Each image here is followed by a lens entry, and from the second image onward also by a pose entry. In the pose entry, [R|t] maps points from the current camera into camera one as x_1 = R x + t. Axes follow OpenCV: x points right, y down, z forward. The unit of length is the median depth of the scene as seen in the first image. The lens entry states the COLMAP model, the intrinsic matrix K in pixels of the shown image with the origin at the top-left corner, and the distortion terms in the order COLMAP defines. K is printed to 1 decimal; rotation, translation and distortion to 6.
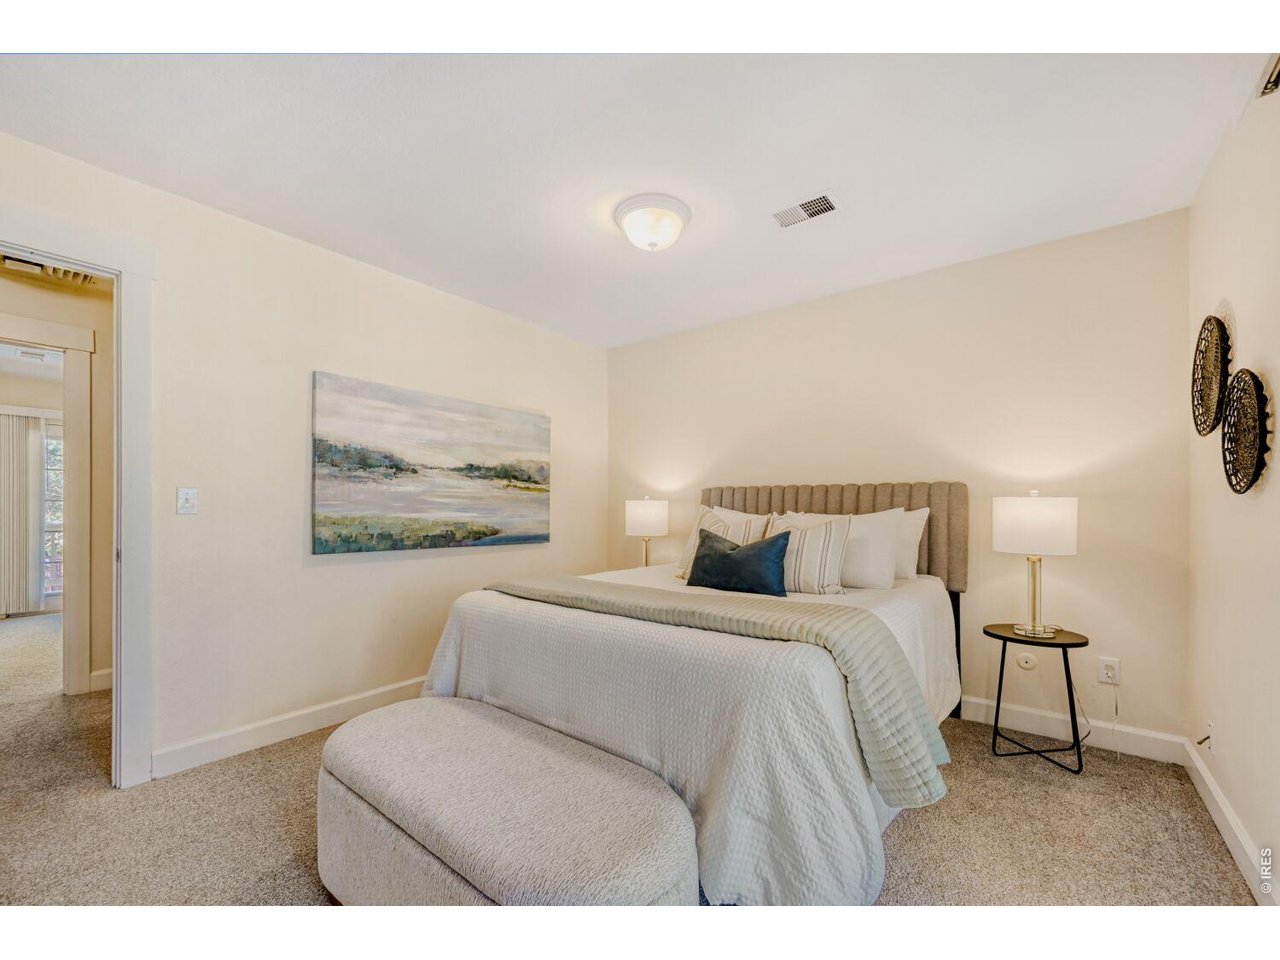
lens RADIAL K [[509.4, 0, 645.4], [0, 509.4, 496.6], [0, 0, 1]] dist [0.000275, 0.000029]
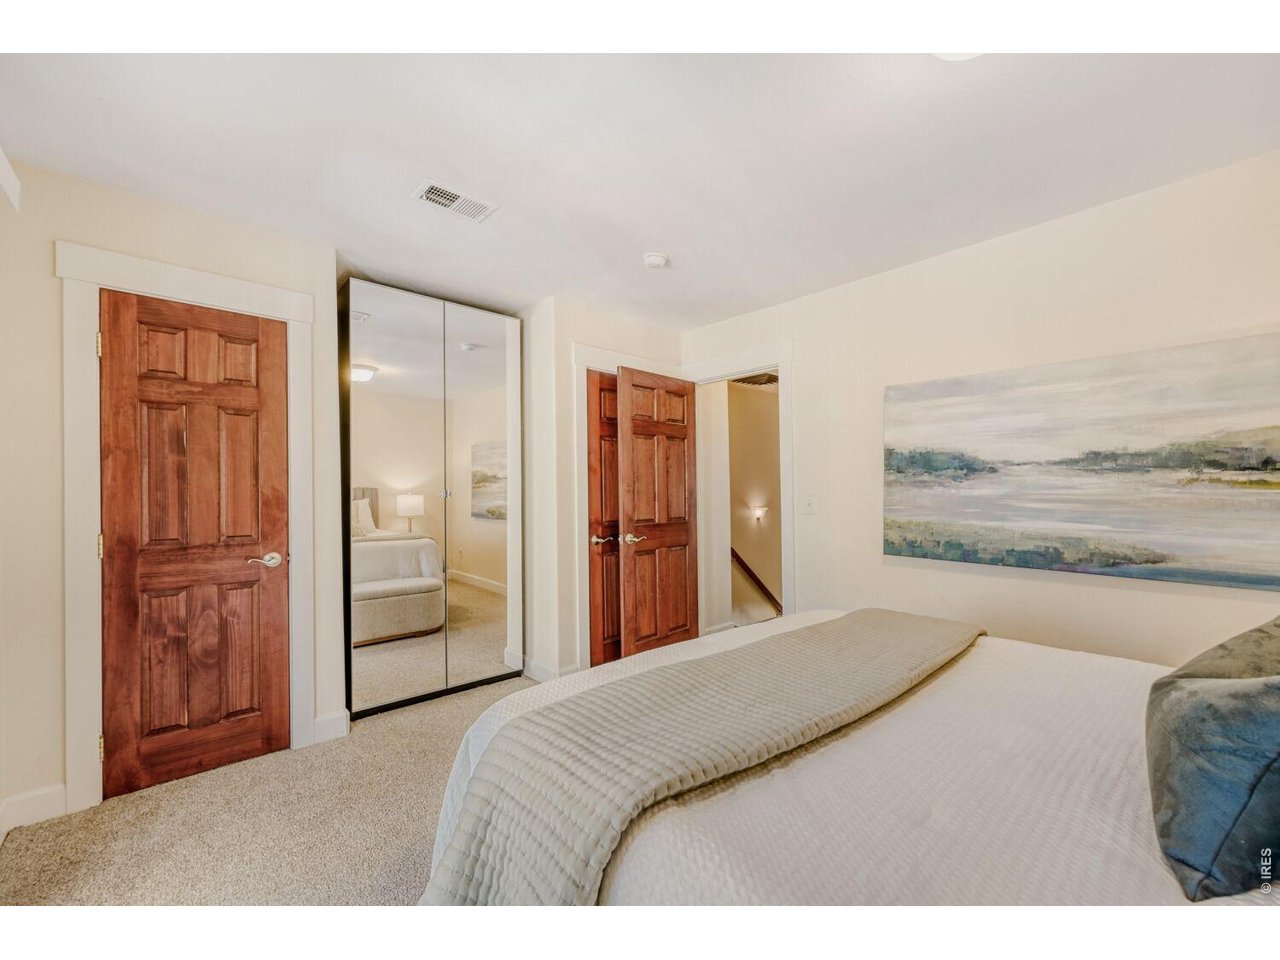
lens RADIAL K [[509.4, 0, 645.4], [0, 509.4, 496.6], [0, 0, 1]] dist [0.000275, 0.000029]
pose [[-0.153539, -0.008628, -0.988105, 0.435639], [0.010969, 0.999885, -0.010435, -0.004680], [0.988082, -0.012441, -0.153426, 0.553110]]
